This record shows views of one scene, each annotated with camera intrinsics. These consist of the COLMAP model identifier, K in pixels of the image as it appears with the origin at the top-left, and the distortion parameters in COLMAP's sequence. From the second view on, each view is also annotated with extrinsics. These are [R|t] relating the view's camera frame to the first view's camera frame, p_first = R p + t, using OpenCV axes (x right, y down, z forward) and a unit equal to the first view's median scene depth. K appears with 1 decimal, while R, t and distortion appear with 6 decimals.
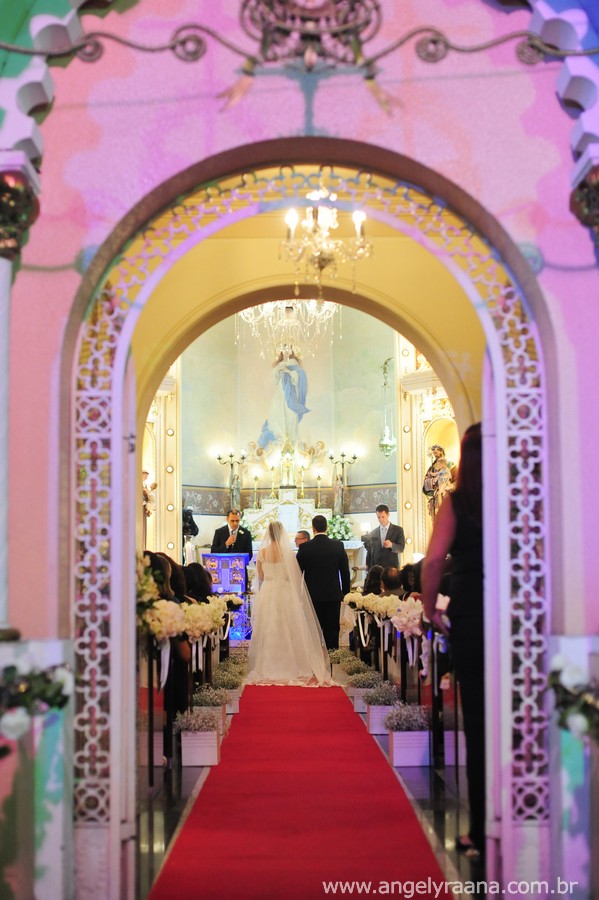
lens RADIAL K [[1247.7, 0, 299.5], [0, 1247.7, 450.0], [0, 0, 1]] dist [-0.179298, -0.066574]
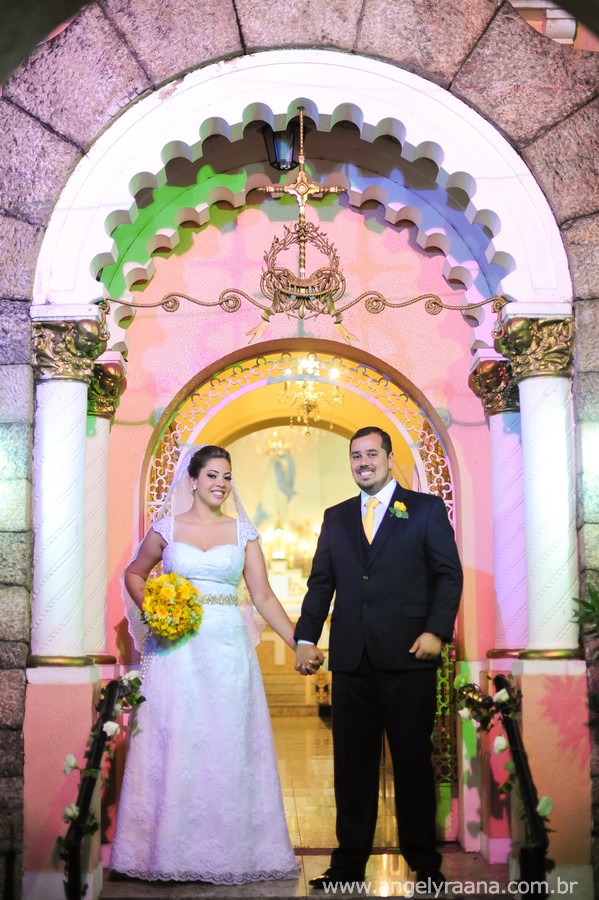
lens RADIAL K [[1247.7, 0, 299.5], [0, 1247.7, 450.0], [0, 0, 1]] dist [-0.179298, -0.066574]
pose [[0.999935, 0.000737, 0.011386, -0.011802], [-0.000106, 0.998467, -0.055346, -0.027442], [-0.011409, 0.055341, 0.998402, -0.554120]]
